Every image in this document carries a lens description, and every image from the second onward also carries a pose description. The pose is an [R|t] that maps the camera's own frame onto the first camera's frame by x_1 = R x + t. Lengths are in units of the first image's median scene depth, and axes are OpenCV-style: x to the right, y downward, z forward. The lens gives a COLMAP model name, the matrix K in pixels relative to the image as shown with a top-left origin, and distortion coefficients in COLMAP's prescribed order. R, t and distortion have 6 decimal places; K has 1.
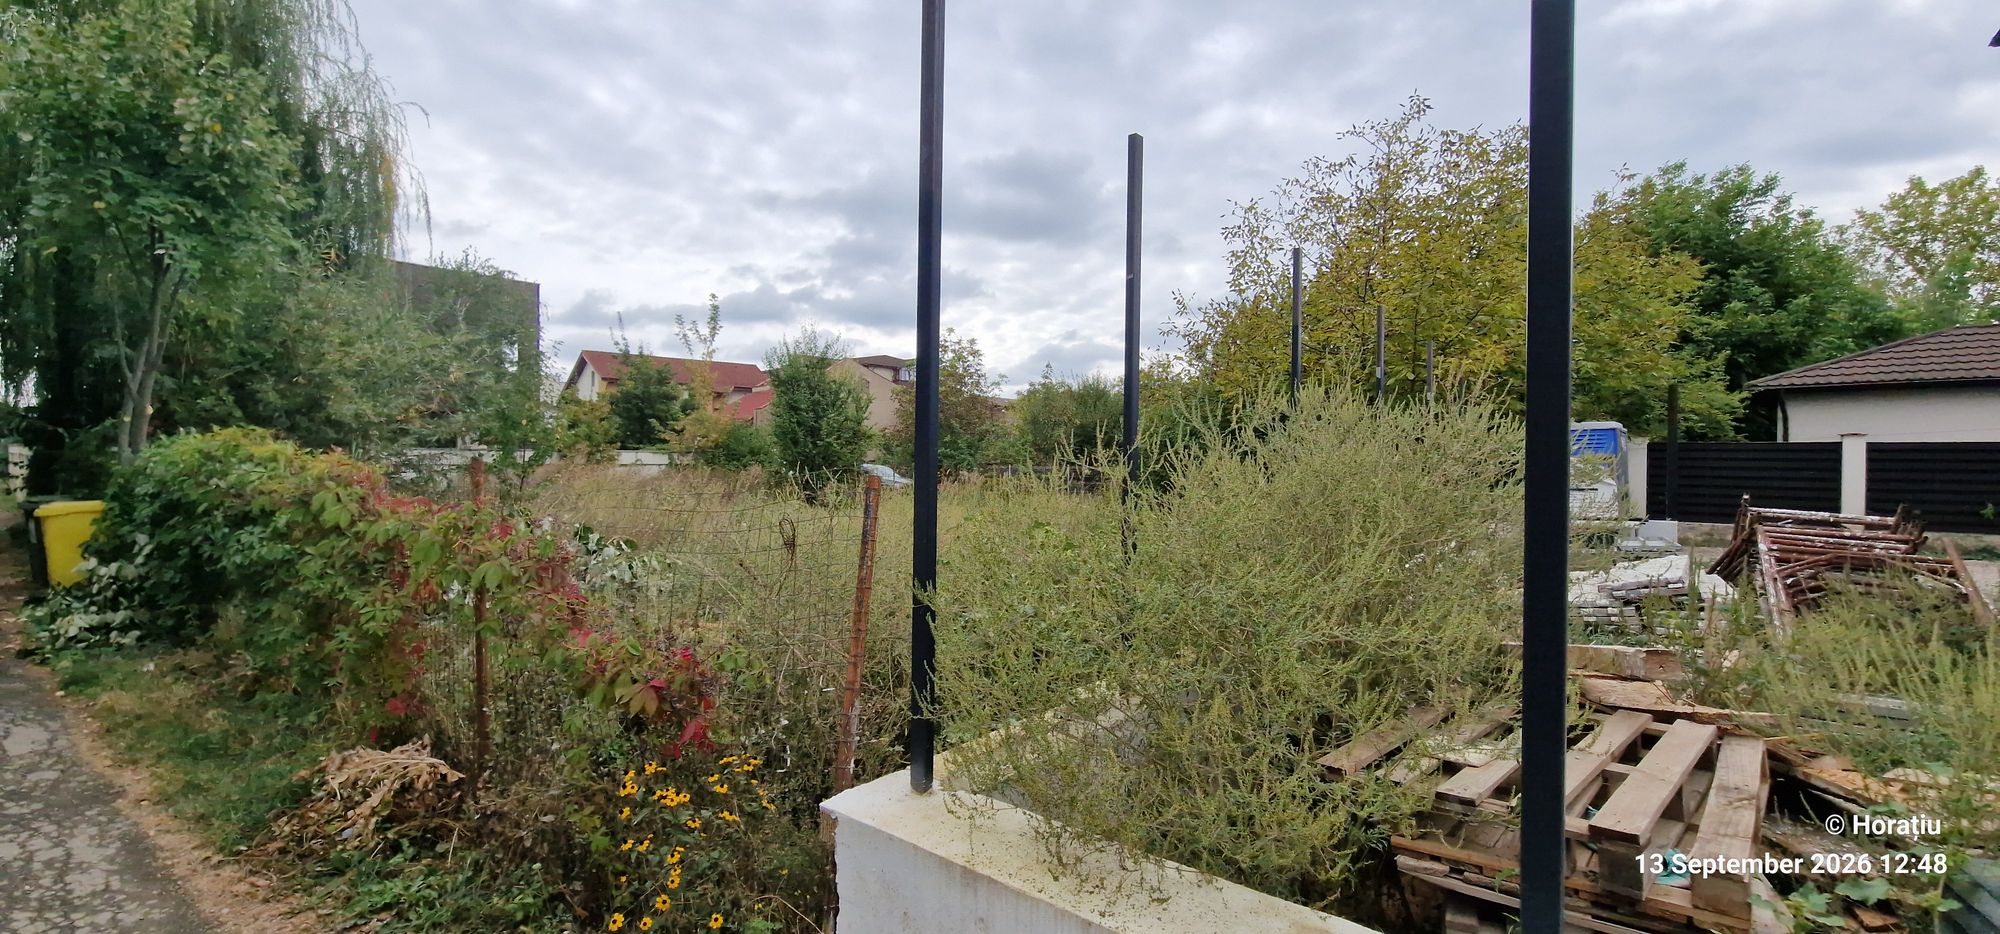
lens RADIAL K [[838.8, 0, 1000.0], [0, 838.8, 467.0], [0, 0, 1]] dist [-0.000608, -0.000027]
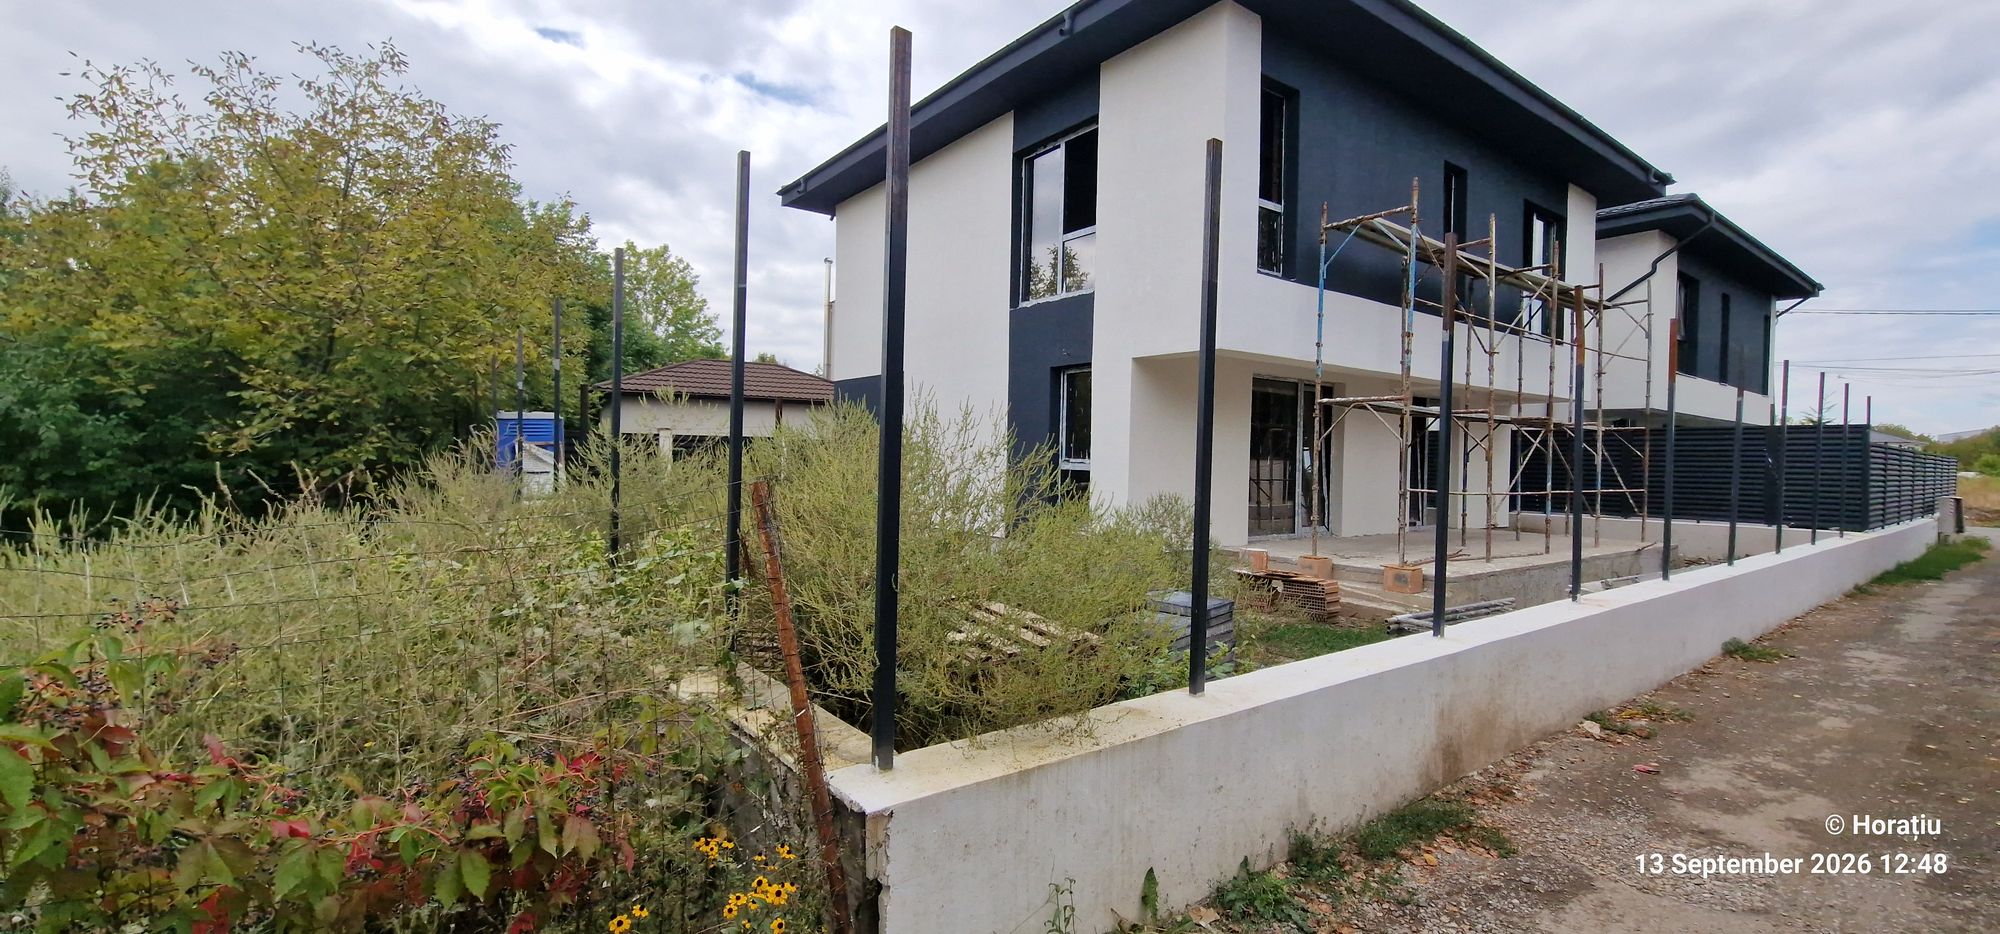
lens RADIAL K [[838.8, 0, 1000.0], [0, 838.8, 467.0], [0, 0, 1]] dist [-0.000608, -0.000027]
pose [[0.228141, -0.017582, 0.973469, -0.227357], [-0.010787, 0.999730, 0.020585, -0.006351], [-0.973568, -0.015197, 0.227889, 0.123251]]
